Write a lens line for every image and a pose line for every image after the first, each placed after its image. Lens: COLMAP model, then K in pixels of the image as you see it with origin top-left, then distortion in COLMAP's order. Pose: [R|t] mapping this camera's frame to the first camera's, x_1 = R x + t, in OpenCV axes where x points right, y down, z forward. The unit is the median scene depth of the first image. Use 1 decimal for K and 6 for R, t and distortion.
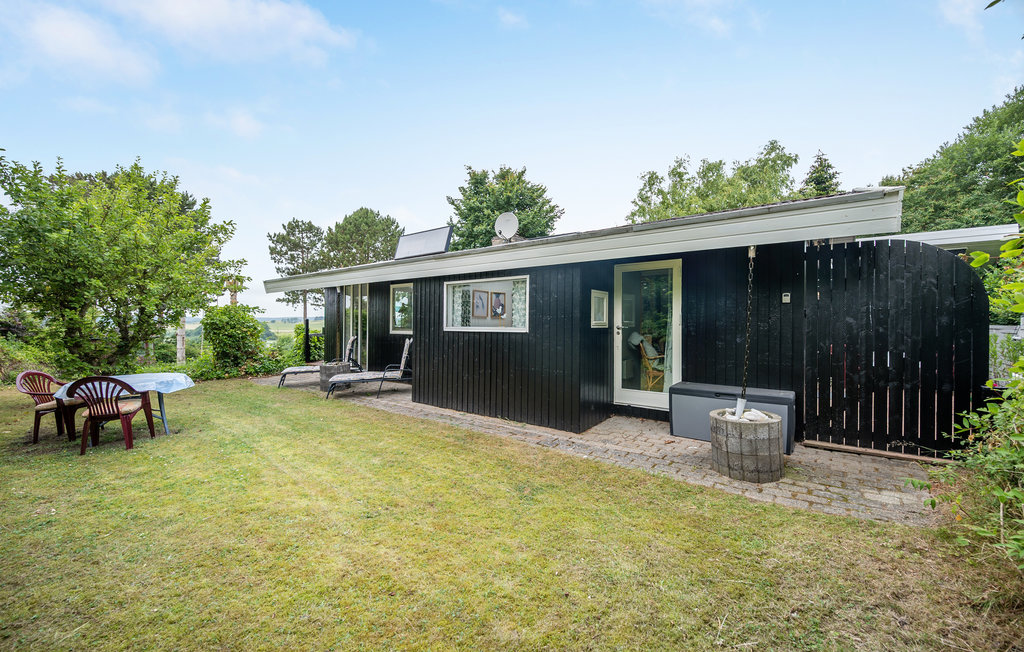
lens RADIAL K [[413.7, 0, 508.9], [0, 413.7, 325.0], [0, 0, 1]] dist [0.001181, 0.000094]
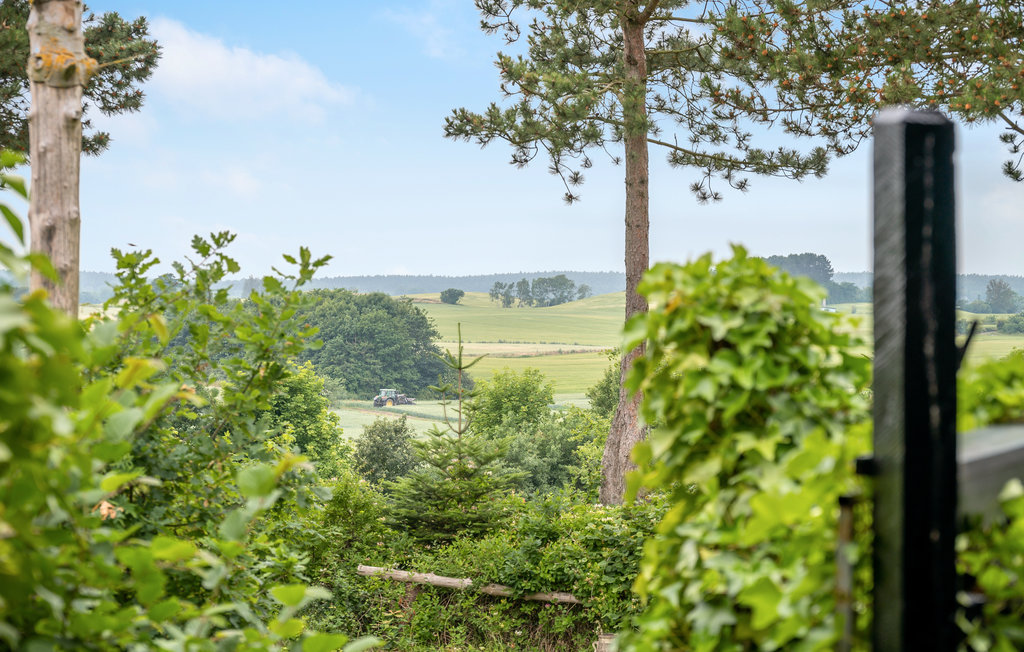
lens RADIAL K [[2574.2, 0, 511.1], [0, 2574.2, 324.8], [0, 0, 1]] dist [-0.105559, 0.000000]
pose [[0.880147, 0.004049, -0.474684, -0.139497], [-0.002870, 0.999991, 0.003210, 0.002983], [0.474693, -0.001463, 0.880150, 0.260645]]
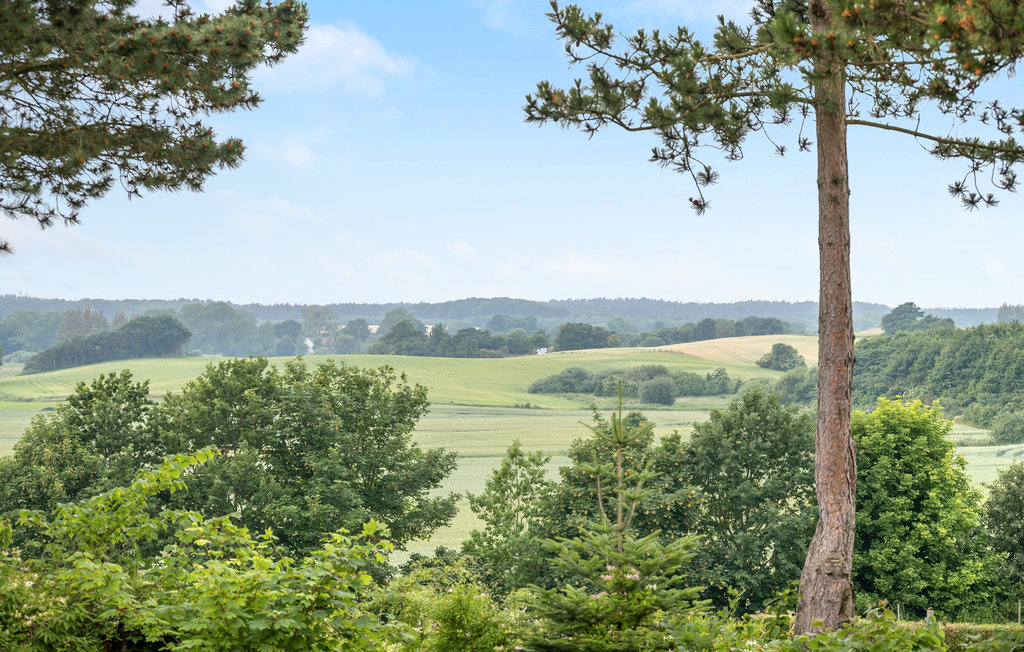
lens RADIAL K [[2574.2, 0, 512.8], [0, 2574.2, 326.3], [0, 0, 1]] dist [-0.105559, 0.000000]
pose [[0.698720, -0.006531, -0.715366, -0.131082], [0.002107, 0.999973, -0.007072, -0.003873], [0.715392, 0.003434, 0.698715, 0.568222]]
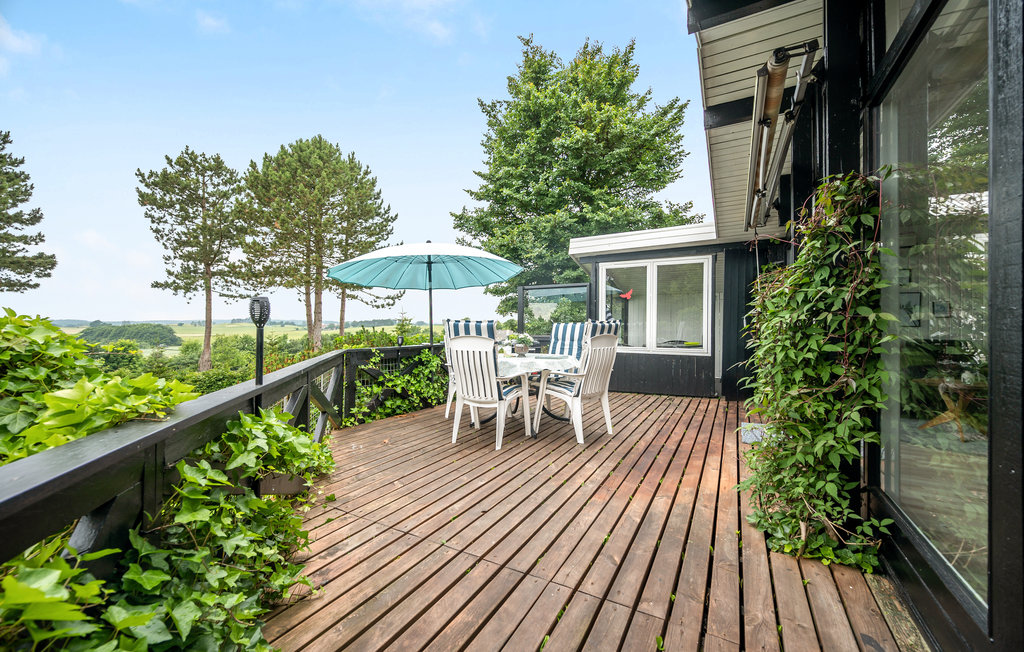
lens RADIAL K [[413.7, 0, 512.2], [0, 413.7, 317.1], [0, 0, 1]] dist [0.001181, 0.000094]
pose [[0.988025, -0.003909, 0.154243, -0.152337], [0.007373, 0.999733, -0.021892, 0.001095], [-0.154117, 0.022767, 0.987790, 0.347514]]
